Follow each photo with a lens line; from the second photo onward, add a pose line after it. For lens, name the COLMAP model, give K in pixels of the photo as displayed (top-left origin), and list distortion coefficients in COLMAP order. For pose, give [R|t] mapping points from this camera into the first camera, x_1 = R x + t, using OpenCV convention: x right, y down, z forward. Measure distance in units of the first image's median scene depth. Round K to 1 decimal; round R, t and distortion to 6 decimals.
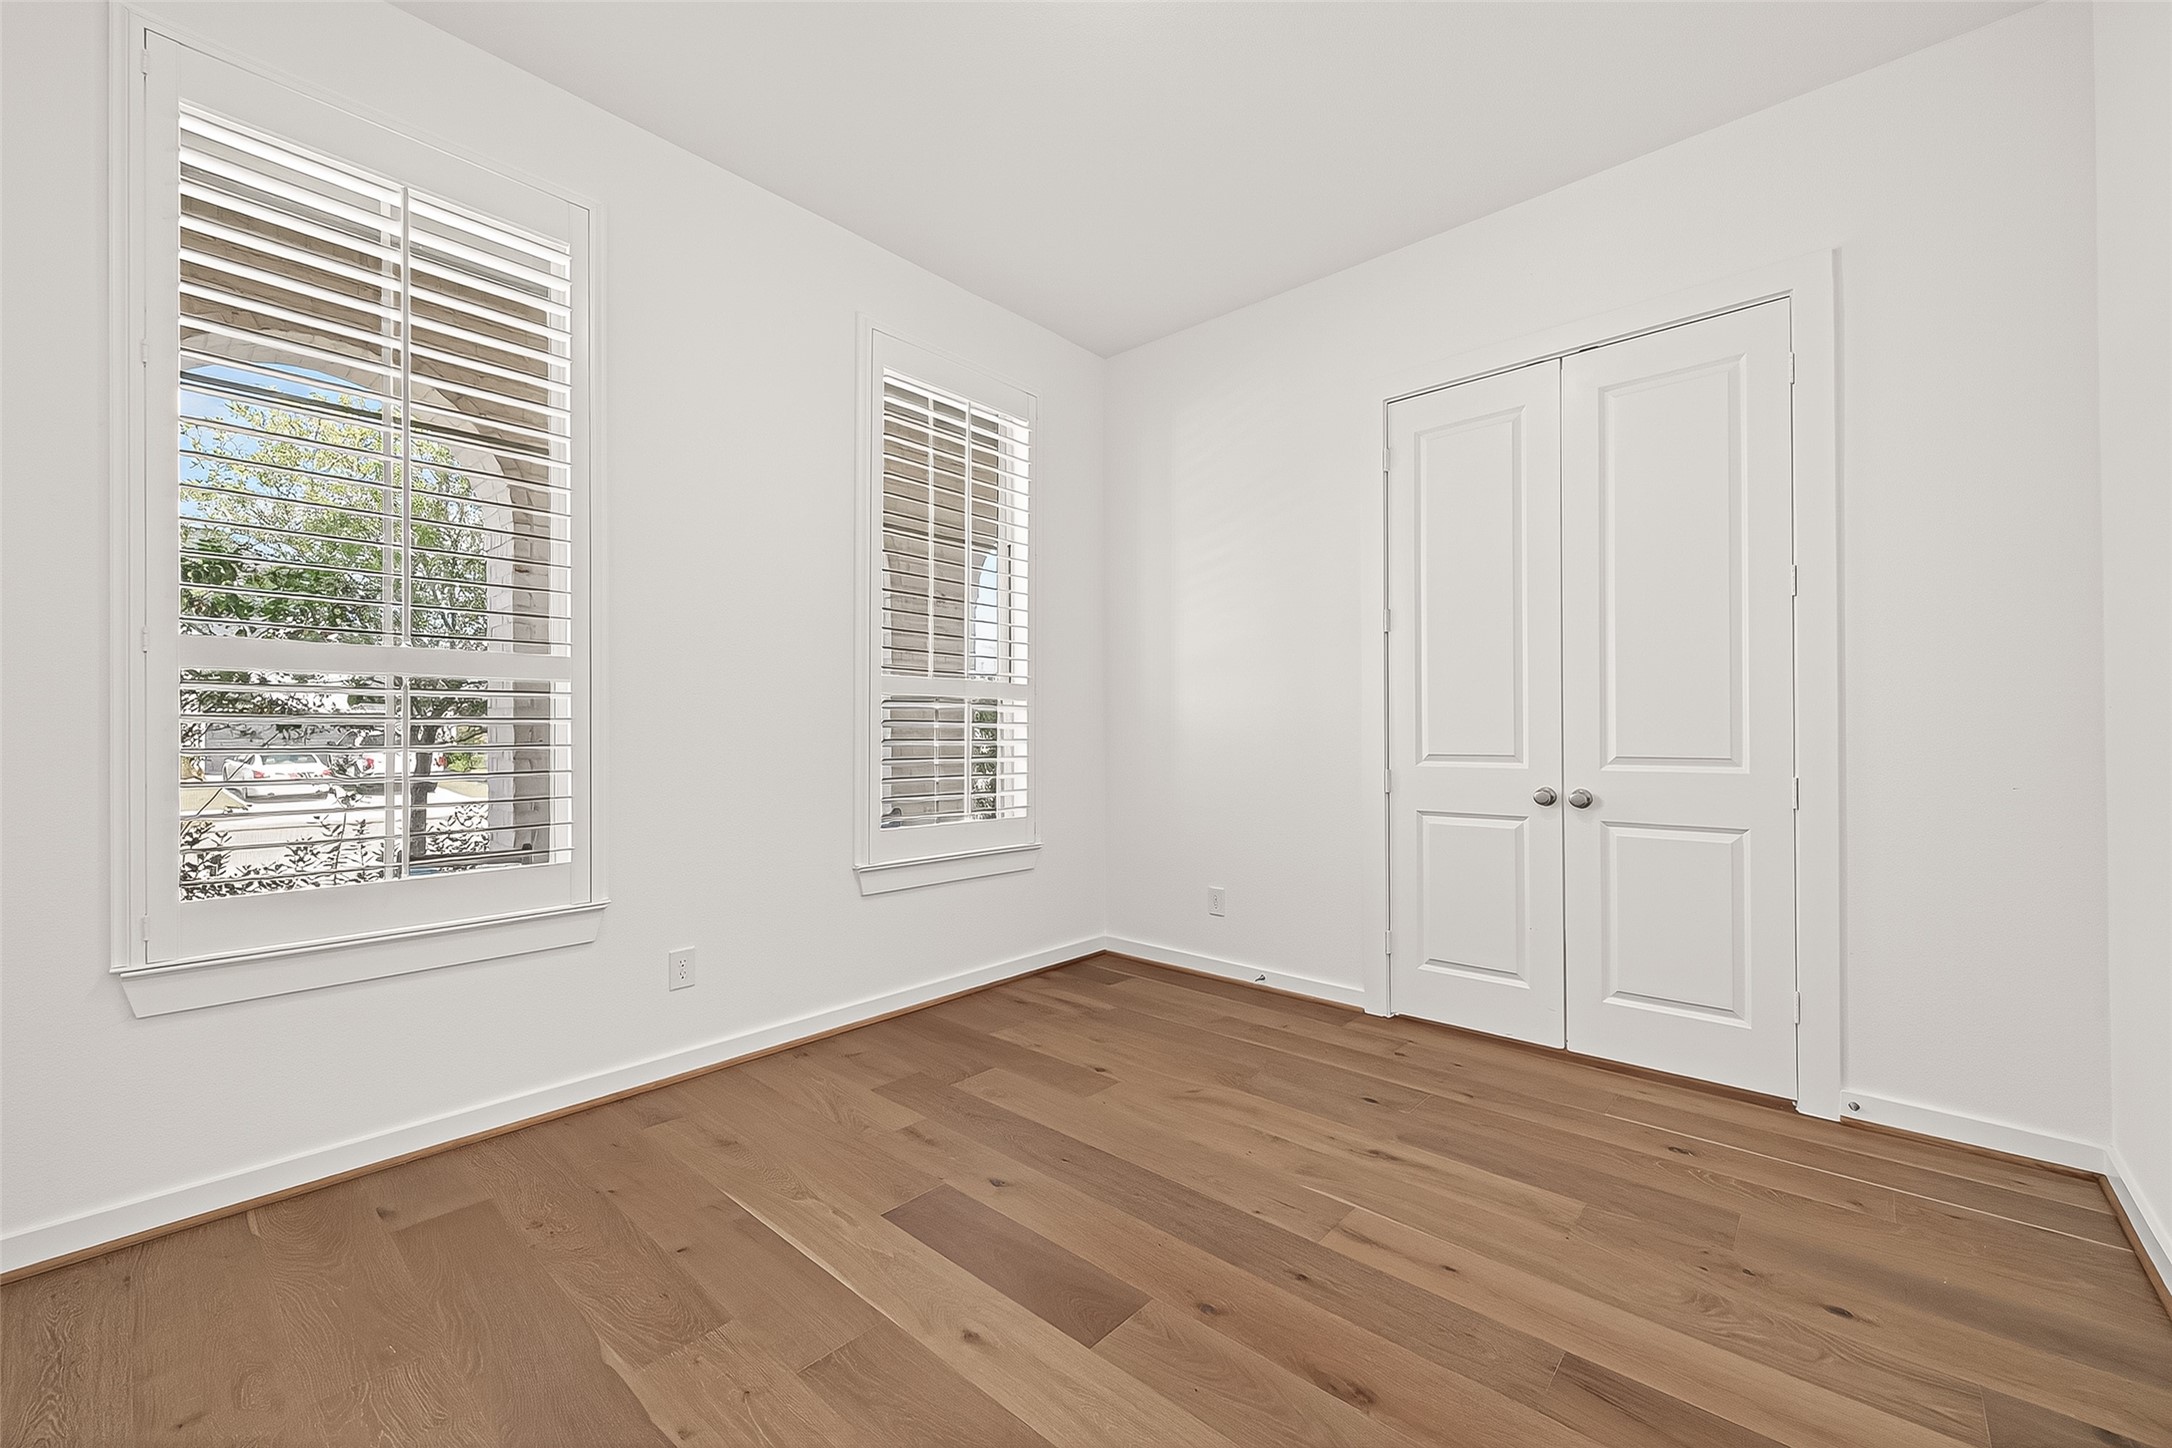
lens RADIAL K [[849.0, 0, 1097.3], [0, 849.0, 731.3], [0, 0, 1]] dist [0.013251, -0.000225]
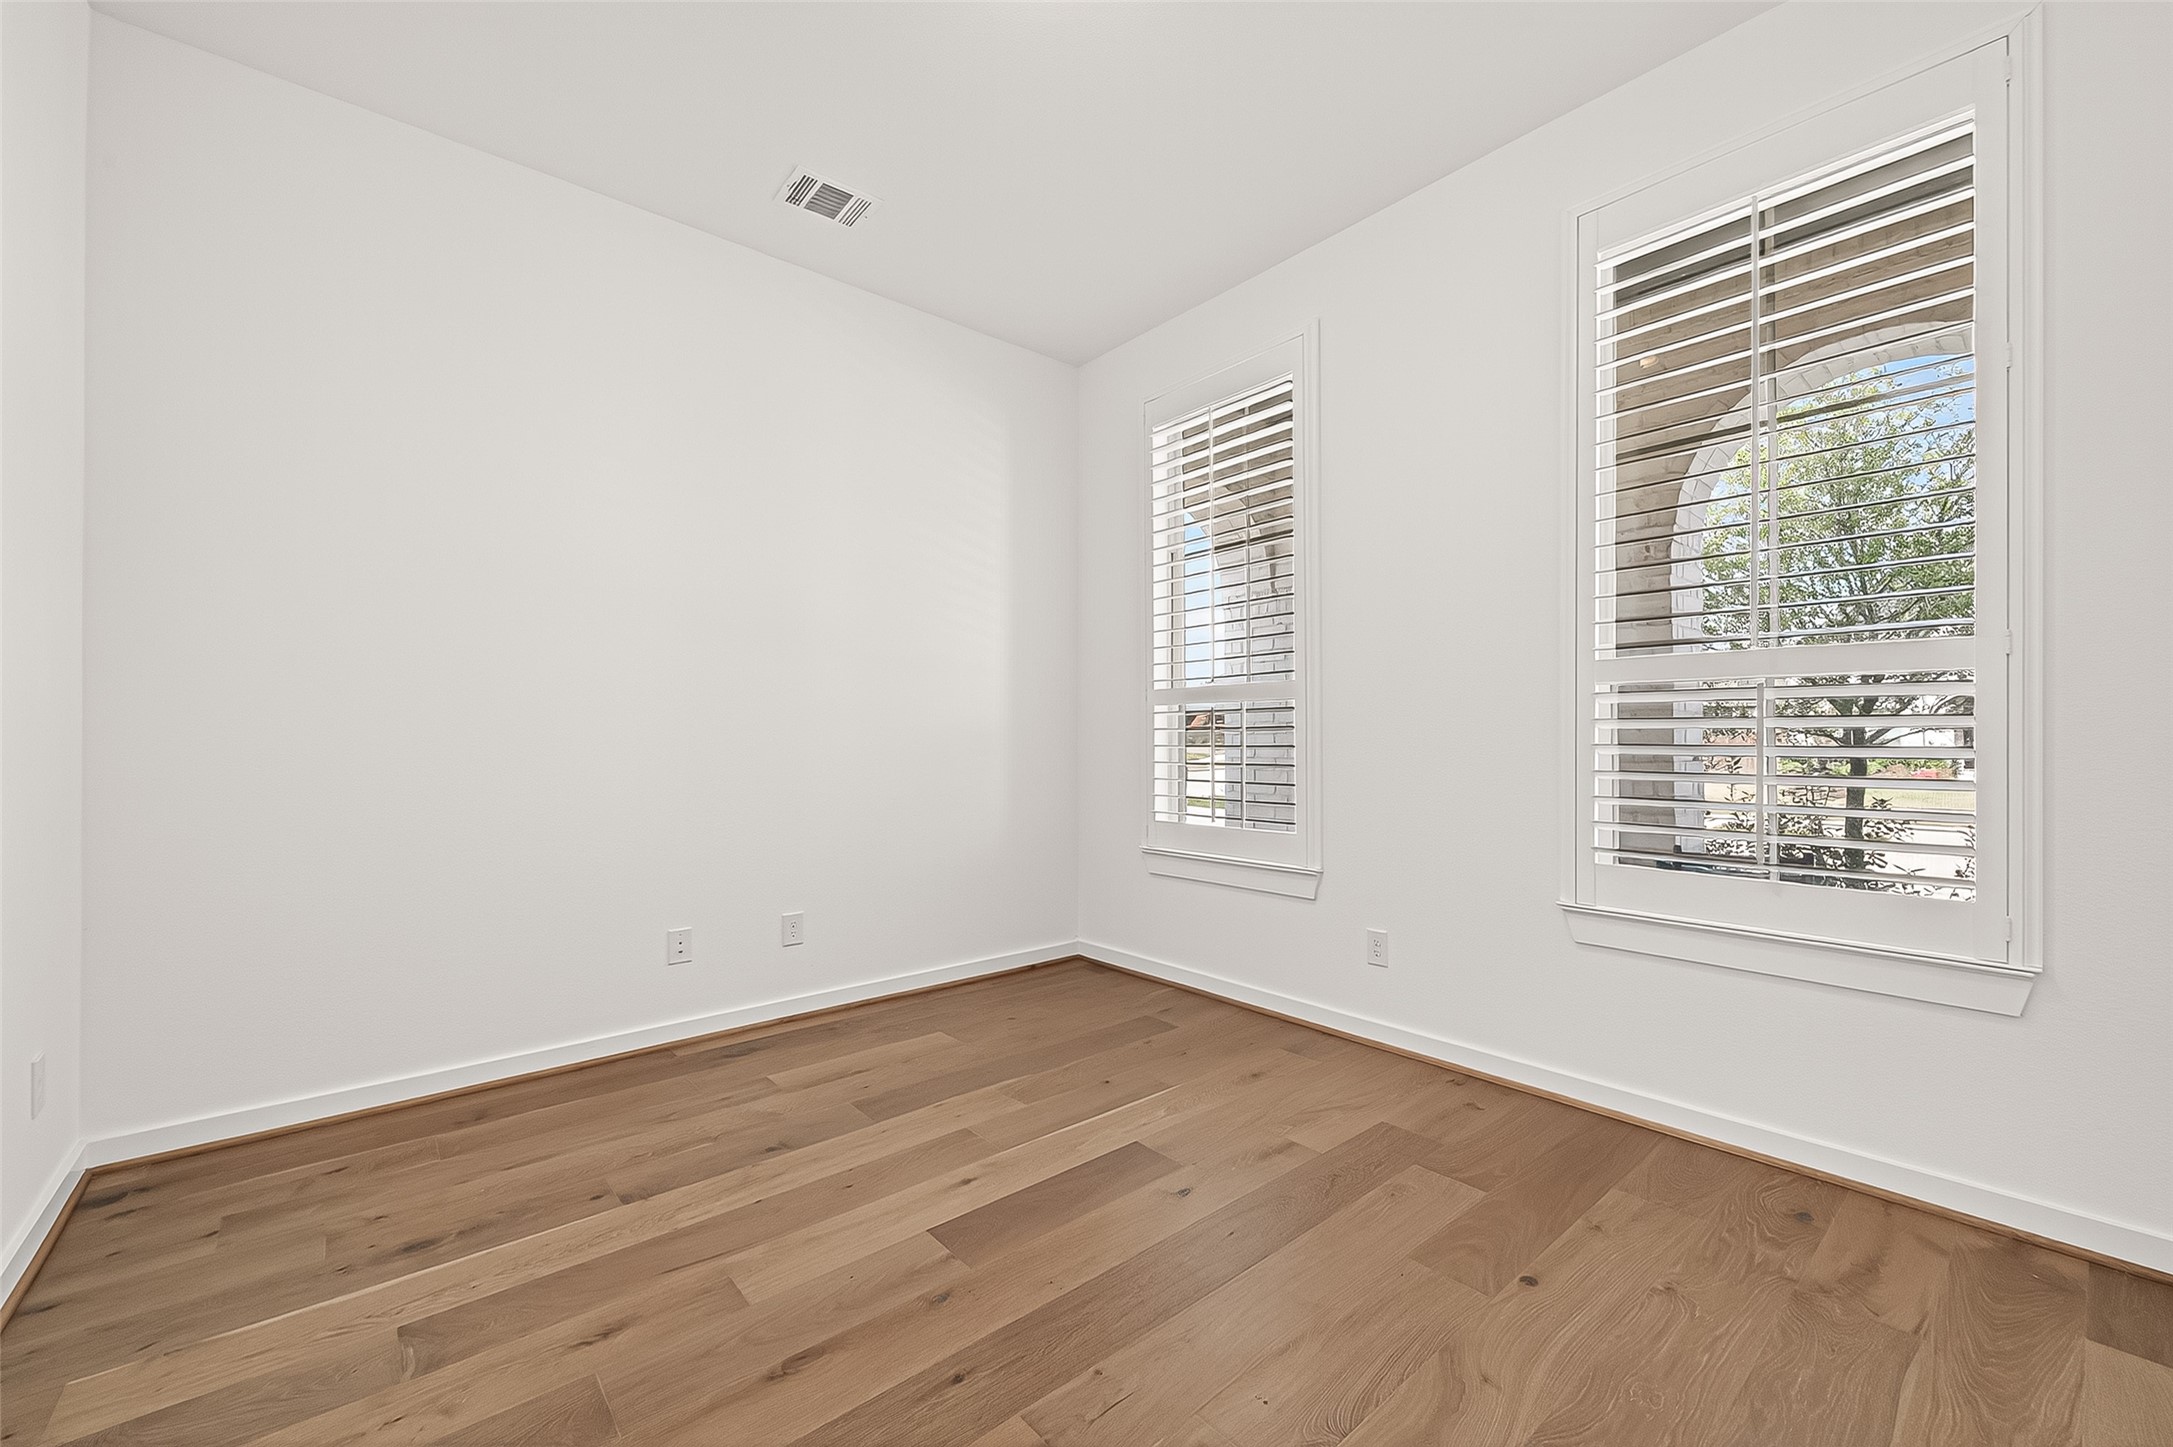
lens RADIAL K [[849.3, 0, 1097.4], [0, 849.3, 732.4], [0, 0, 1]] dist [0.013251, -0.000225]
pose [[-0.118504, -0.002867, -0.992949, 0.632648], [0.008317, 0.999958, -0.003880, -0.002760], [0.992919, -0.008718, -0.118475, 0.731676]]
